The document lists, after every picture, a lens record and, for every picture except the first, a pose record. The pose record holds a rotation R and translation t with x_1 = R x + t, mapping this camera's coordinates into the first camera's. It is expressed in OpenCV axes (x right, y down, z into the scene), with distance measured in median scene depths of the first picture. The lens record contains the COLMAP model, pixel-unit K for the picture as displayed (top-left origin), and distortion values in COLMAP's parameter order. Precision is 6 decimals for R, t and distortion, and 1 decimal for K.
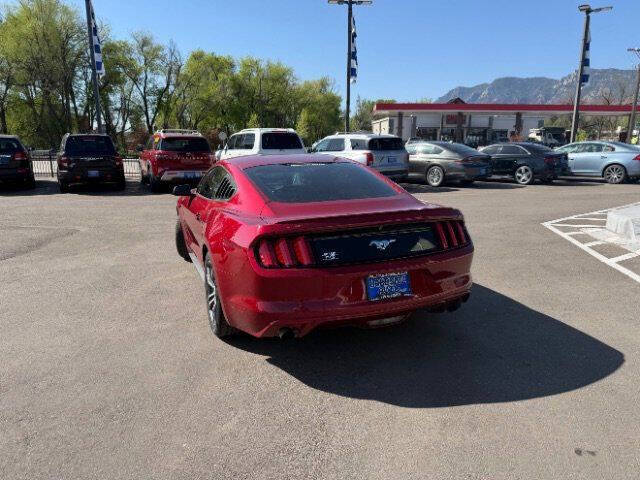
lens RADIAL K [[453.2, 0, 314.9], [0, 453.2, 244.6], [0, 0, 1]] dist [0.027247, -0.041604]
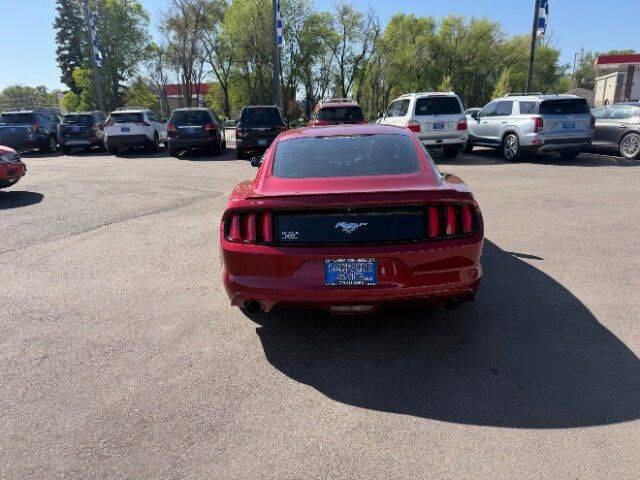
lens RADIAL K [[453.2, 0, 316.3], [0, 453.2, 243.2], [0, 0, 1]] dist [0.027247, -0.041604]
pose [[0.914434, 0.090560, -0.394473, 0.082797], [-0.063533, 0.994681, 0.081075, -0.007034], [0.399717, -0.049075, 0.915324, 0.021822]]
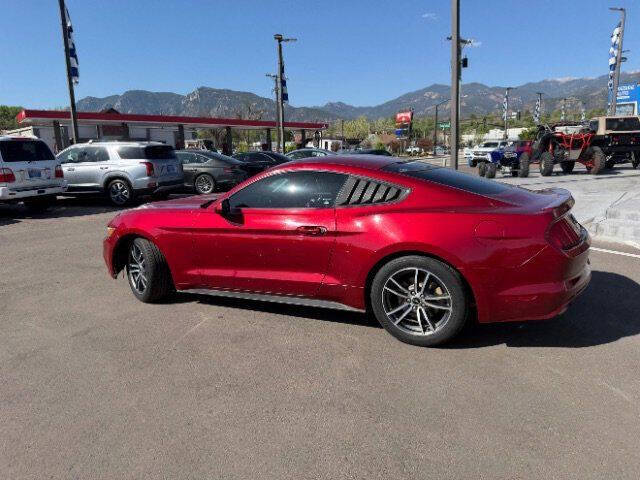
lens RADIAL K [[453.2, 0, 318.1], [0, 453.2, 238.2], [0, 0, 1]] dist [0.027247, -0.041604]
pose [[0.737706, -0.142084, 0.660001, -0.216459], [0.166775, 0.985658, 0.025780, -0.017799], [-0.654198, 0.091054, 0.750822, 0.096294]]
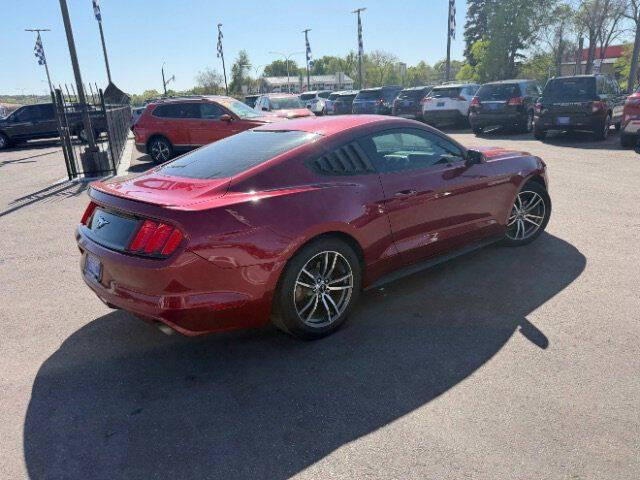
lens RADIAL K [[453.2, 0, 317.7], [0, 453.2, 242.9], [0, 0, 1]] dist [0.027247, -0.041604]
pose [[0.324039, 0.274098, -0.905466, 0.220498], [-0.158211, 0.959330, 0.233785, -0.048148], [0.932721, 0.067499, 0.354226, 0.198031]]
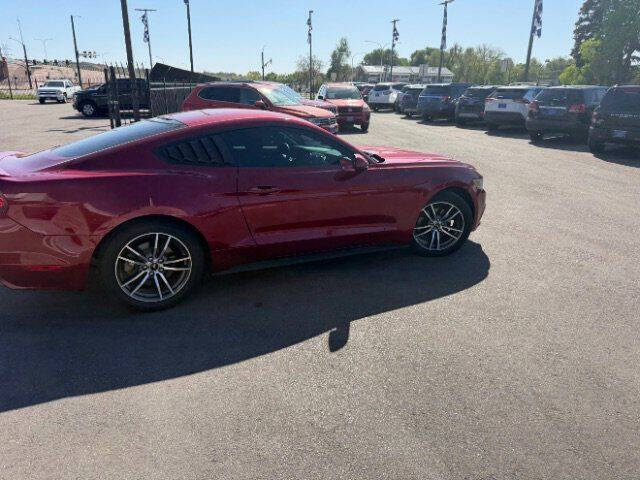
lens RADIAL K [[453.2, 0, 318.1], [0, 453.2, 239.2], [0, 0, 1]] dist [0.027247, -0.041604]
pose [[0.124841, 0.316616, -0.940302, 0.255035], [-0.230661, 0.931012, 0.282864, -0.073027], [0.964992, 0.181578, 0.189260, 0.296734]]
